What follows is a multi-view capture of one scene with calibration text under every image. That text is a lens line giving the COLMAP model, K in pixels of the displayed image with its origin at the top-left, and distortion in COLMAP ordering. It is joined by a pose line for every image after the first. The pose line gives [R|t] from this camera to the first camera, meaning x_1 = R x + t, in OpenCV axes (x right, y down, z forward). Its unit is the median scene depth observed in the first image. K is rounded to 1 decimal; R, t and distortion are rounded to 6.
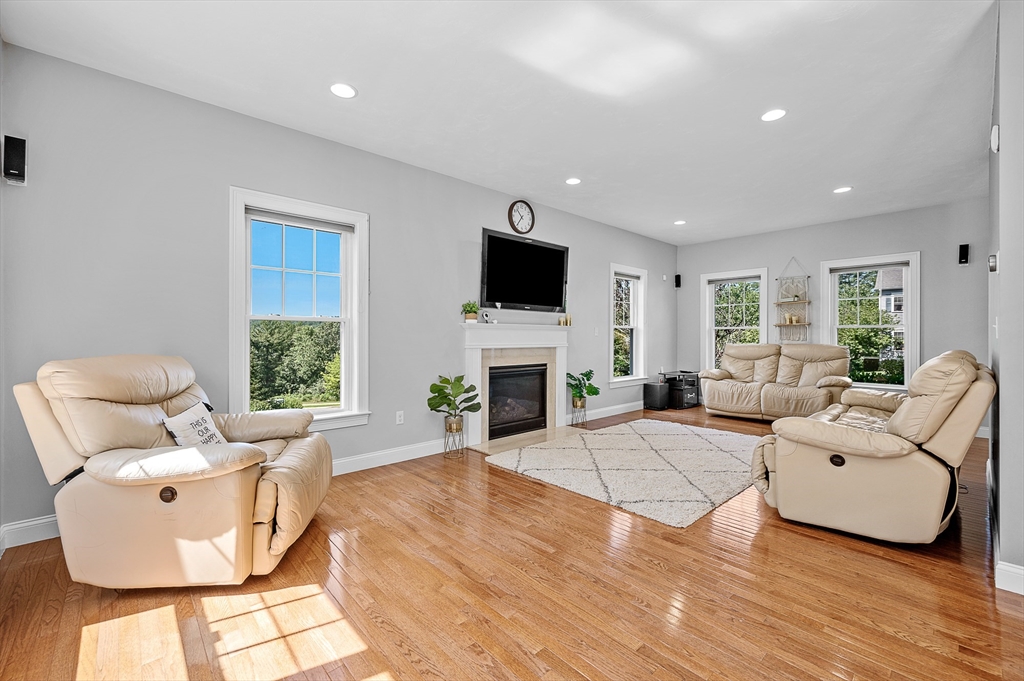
lens RADIAL K [[422.2, 0, 508.7], [0, 422.2, 336.2], [0, 0, 1]] dist [-0.002040, -0.000126]
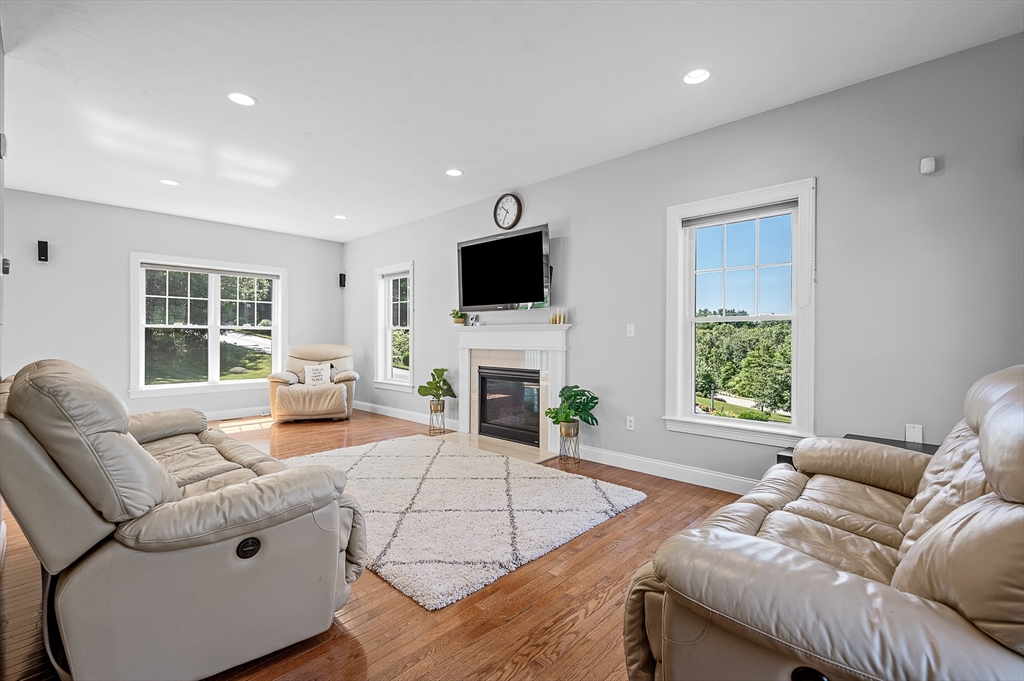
lens RADIAL K [[447.4, 0, 511.2], [0, 447.4, 337.7], [0, 0, 1]] dist [0.001748, 0.000217]
pose [[0.075634, 0.000326, -0.997136, 1.030112], [0.001390, 0.999999, 0.000433, -0.000248], [0.997135, -0.001419, 0.075633, 0.932782]]
